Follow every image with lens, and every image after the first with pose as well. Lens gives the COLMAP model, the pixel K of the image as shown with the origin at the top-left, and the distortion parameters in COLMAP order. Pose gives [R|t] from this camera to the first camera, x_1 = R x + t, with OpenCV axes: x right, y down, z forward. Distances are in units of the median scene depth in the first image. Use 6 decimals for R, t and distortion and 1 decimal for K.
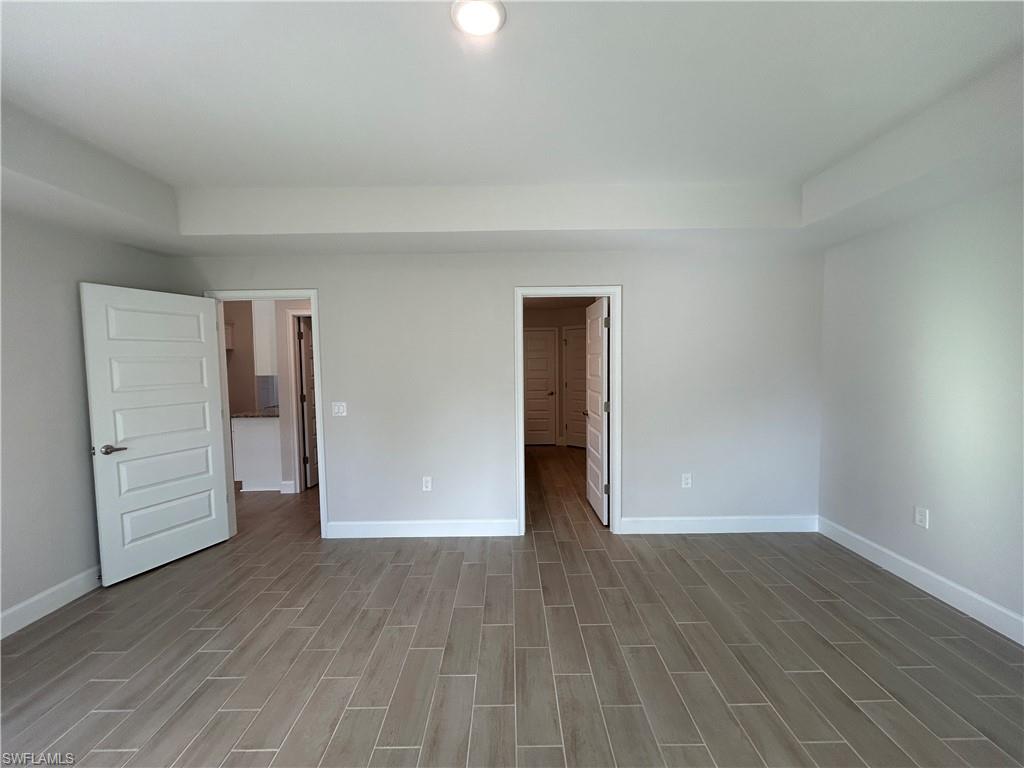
lens RADIAL K [[413.3, 0, 512.1], [0, 413.3, 383.1], [0, 0, 1]] dist [0.001858, 0.000467]
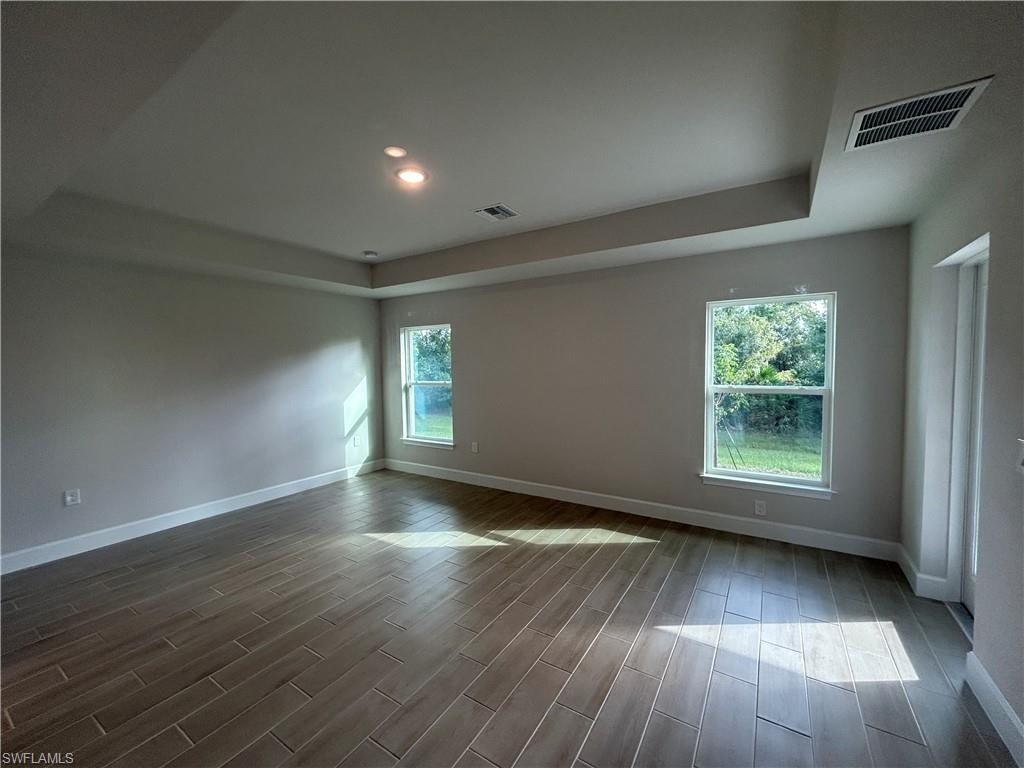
lens RADIAL K [[413.3, 0, 512.1], [0, 413.3, 383.1], [0, 0, 1]] dist [0.001858, 0.000467]
pose [[-0.839816, -0.006547, 0.542832, -0.870127], [0.052778, 0.994206, 0.093644, -0.069397], [-0.540300, 0.107293, -0.834604, 1.418988]]
